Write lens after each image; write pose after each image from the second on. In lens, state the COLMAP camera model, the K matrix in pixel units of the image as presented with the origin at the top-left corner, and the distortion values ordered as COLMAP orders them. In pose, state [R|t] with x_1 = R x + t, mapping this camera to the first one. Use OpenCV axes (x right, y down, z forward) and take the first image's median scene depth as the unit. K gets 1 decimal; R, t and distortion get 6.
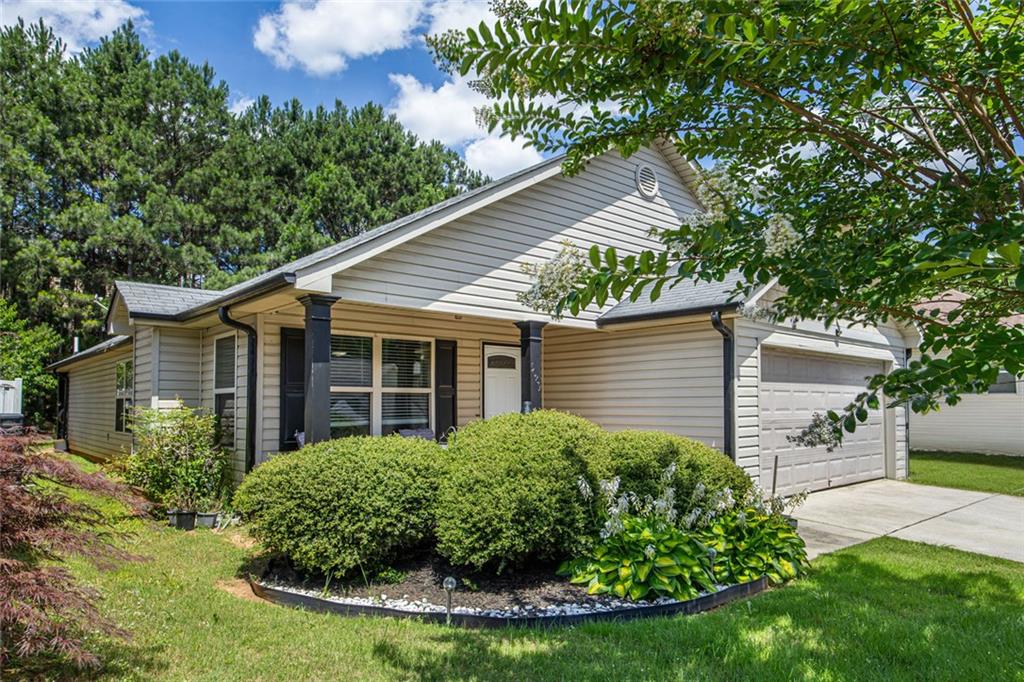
lens RADIAL K [[652.2, 0, 512.0], [0, 652.2, 341.0], [0, 0, 1]] dist [0.001765, 0.000088]
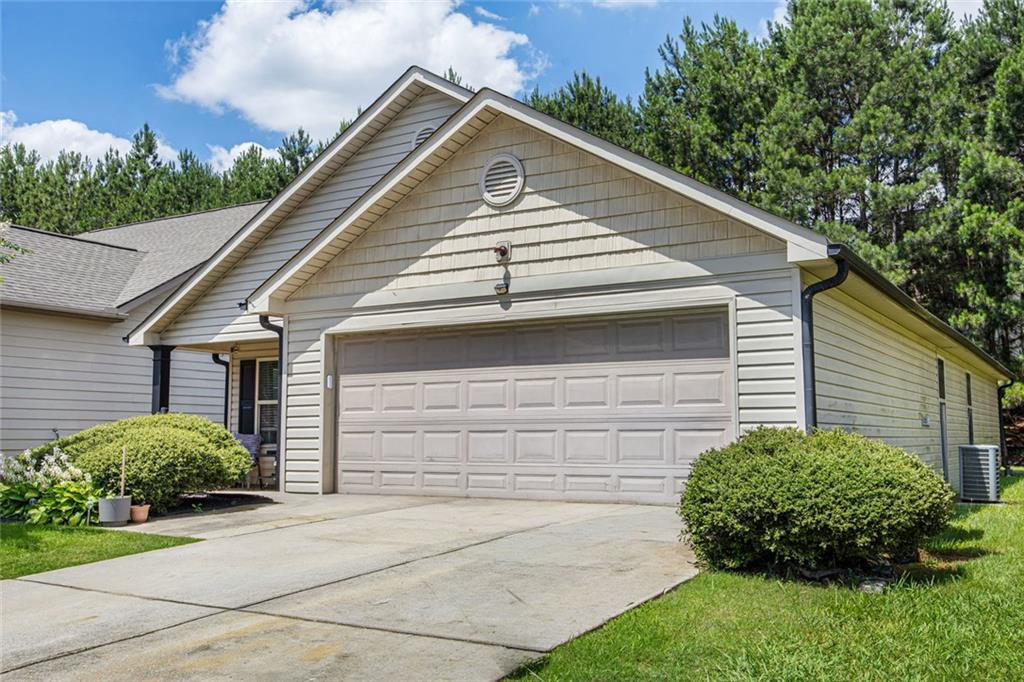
lens RADIAL K [[961.9, 0, 512.0], [0, 961.9, 341.0], [0, 0, 1]] dist [0.000298, 0.000009]
pose [[0.303933, -0.096149, -0.947829, 1.844724], [0.094434, 0.993035, -0.070454, 0.142018], [0.948002, -0.068094, 0.310896, 0.876716]]
